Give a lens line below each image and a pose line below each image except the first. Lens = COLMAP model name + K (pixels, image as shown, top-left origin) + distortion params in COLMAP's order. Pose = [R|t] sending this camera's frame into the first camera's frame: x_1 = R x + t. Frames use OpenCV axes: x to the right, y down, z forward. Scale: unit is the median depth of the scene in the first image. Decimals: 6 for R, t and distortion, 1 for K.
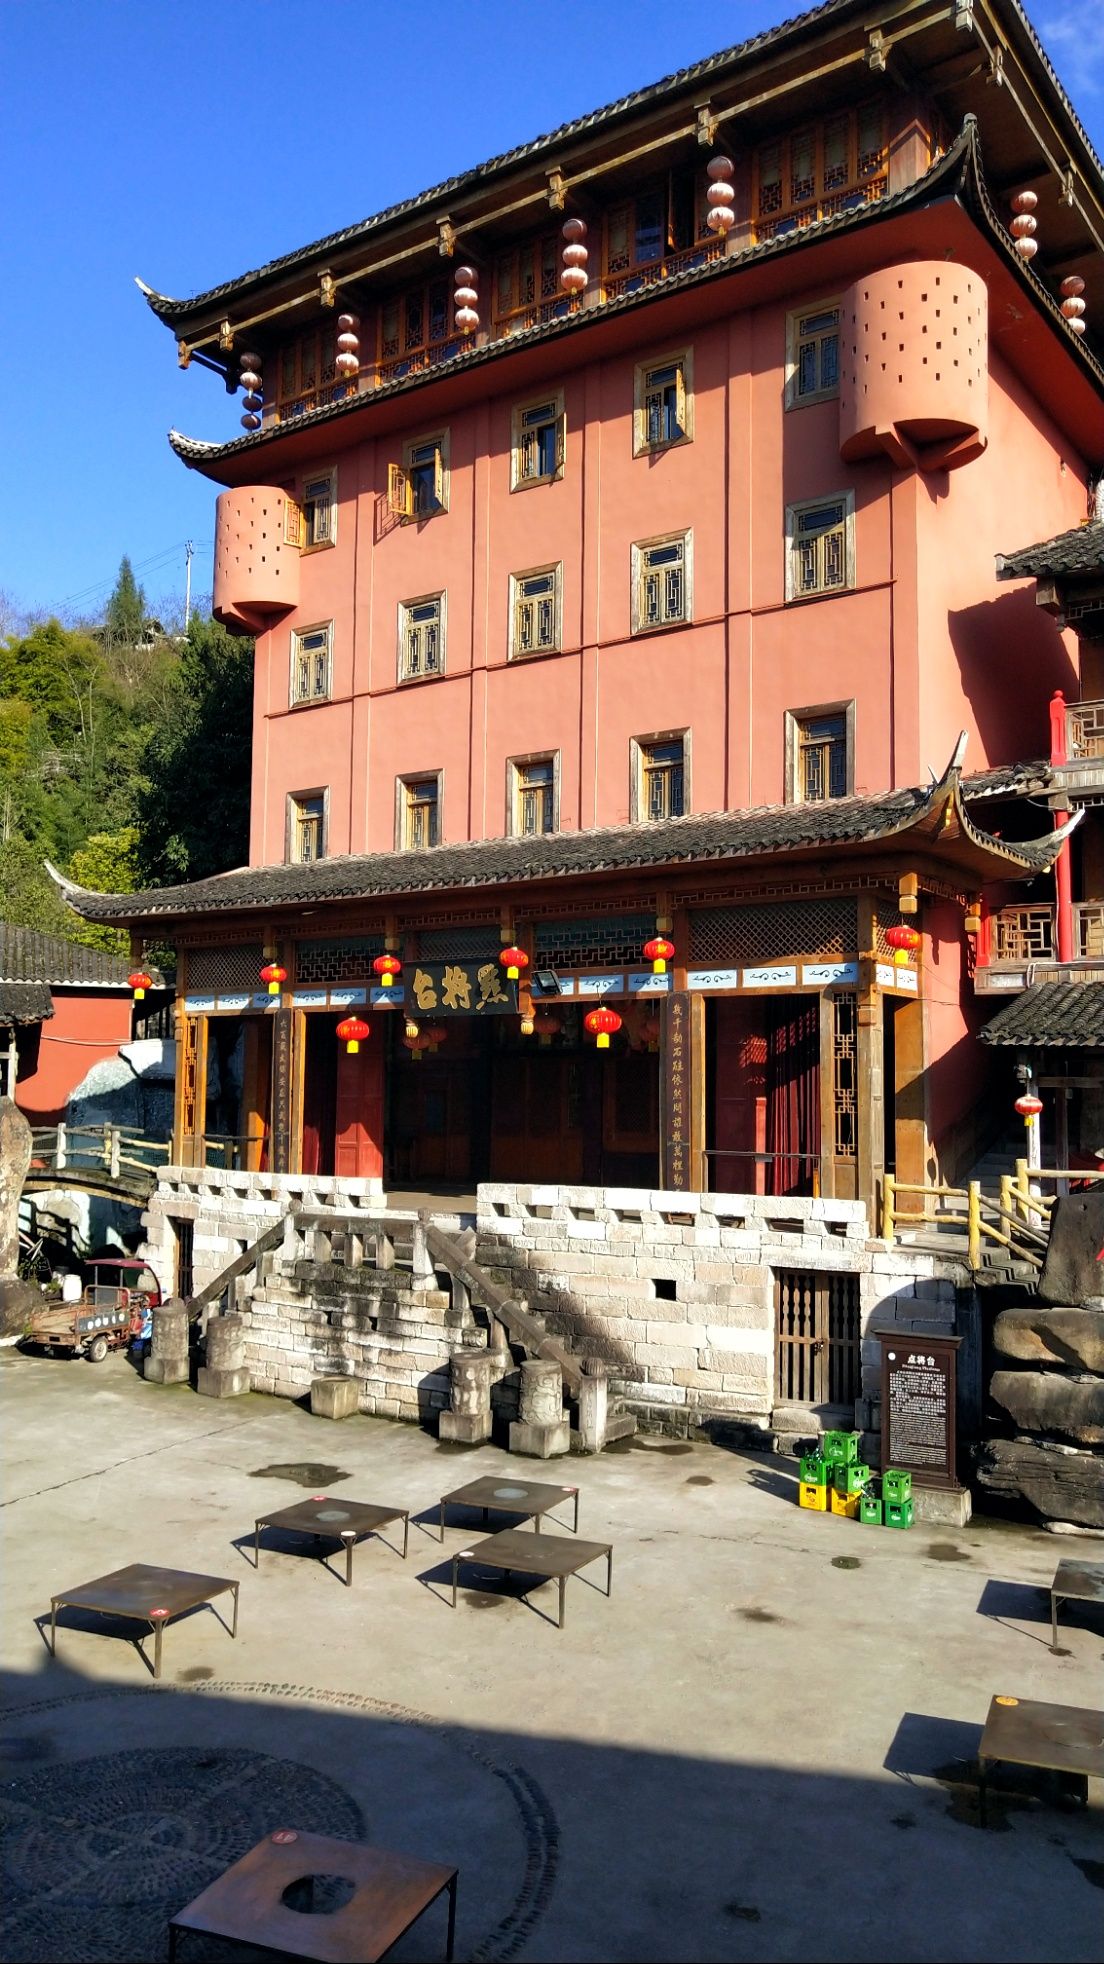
lens RADIAL K [[1564.6, 0, 552.0], [0, 1564.6, 982.0], [0, 0, 1]] dist [0.003133, 0.060707]
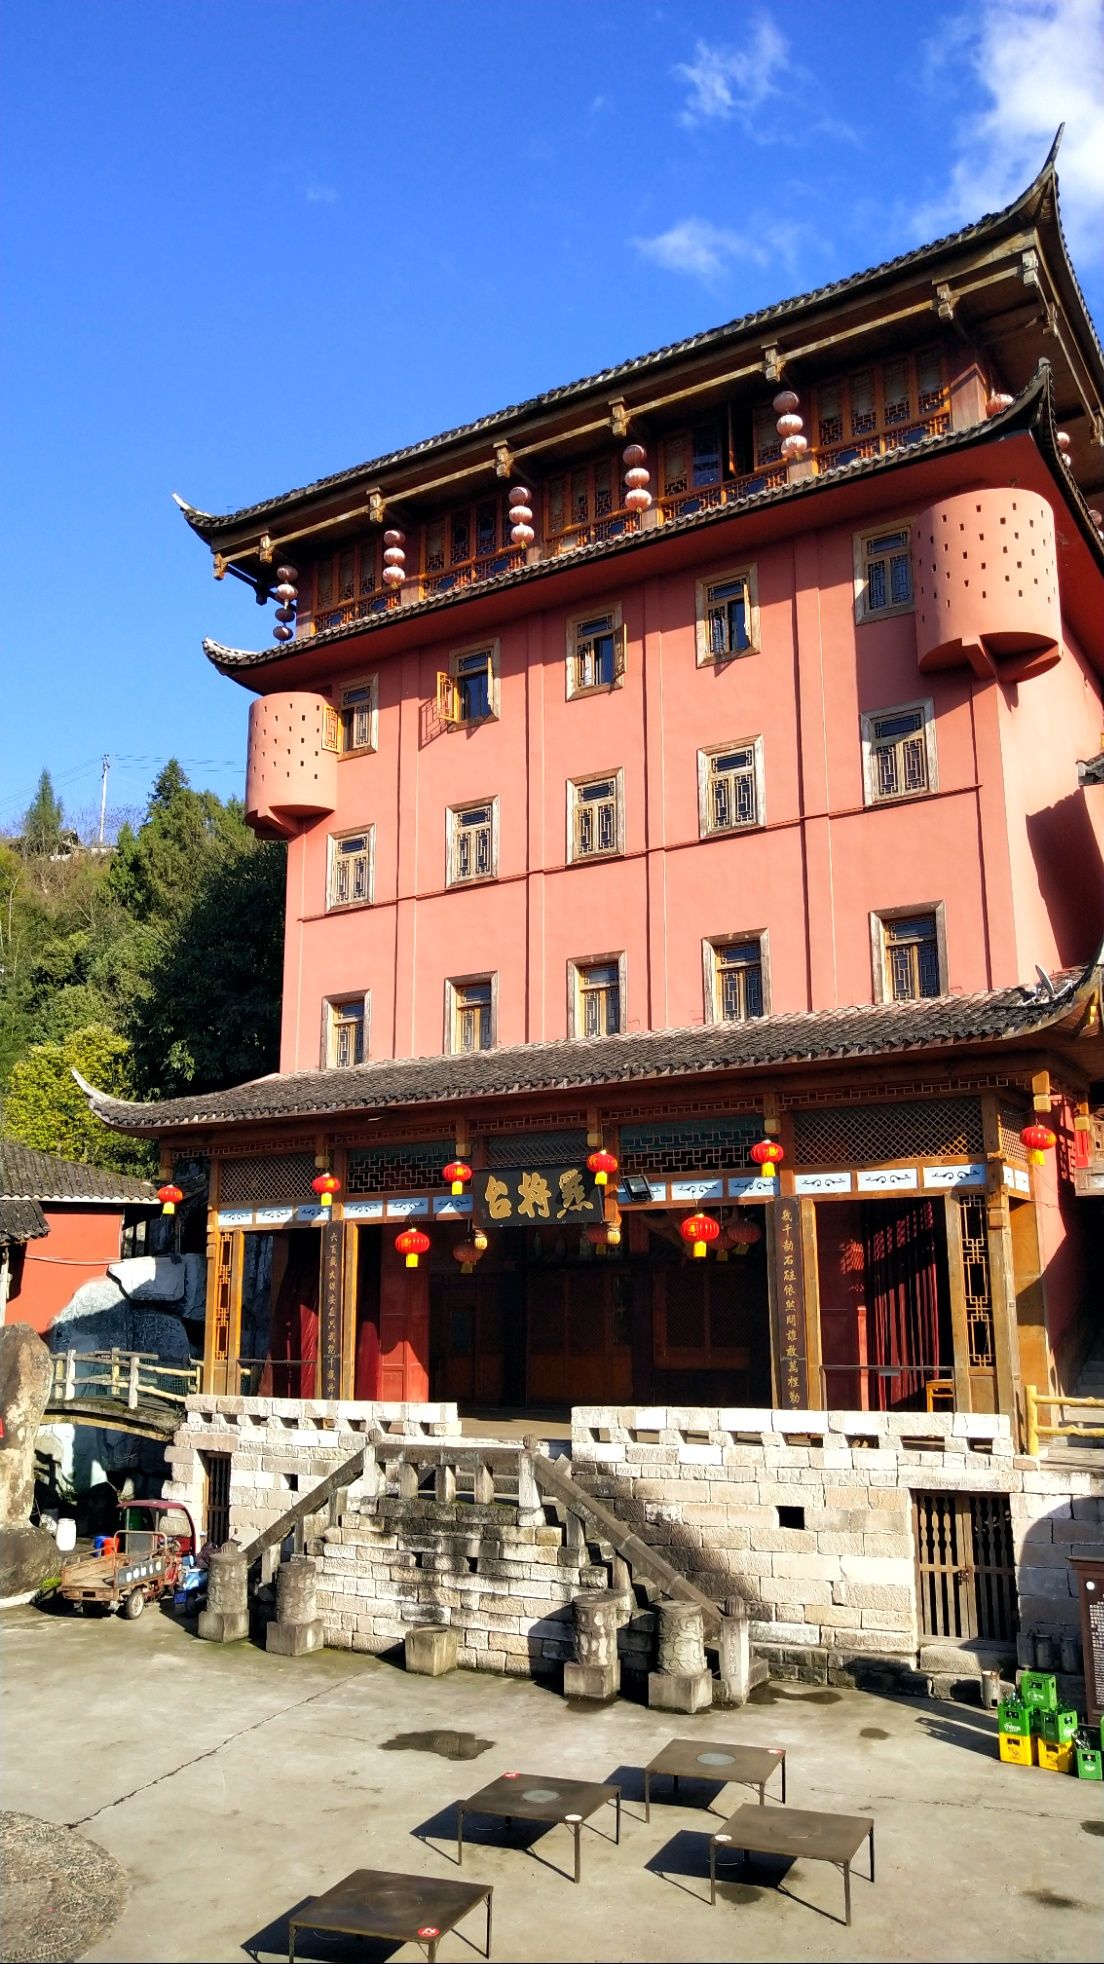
lens RADIAL K [[1550.4, 0, 552.0], [0, 1550.4, 982.0], [0, 0, 1]] dist [0.027466, -0.006106]
pose [[0.996532, -0.002797, 0.083169, -0.133406], [0.013903, 0.990984, -0.133258, 0.000714], [-0.082046, 0.133952, 0.987586, 0.041390]]
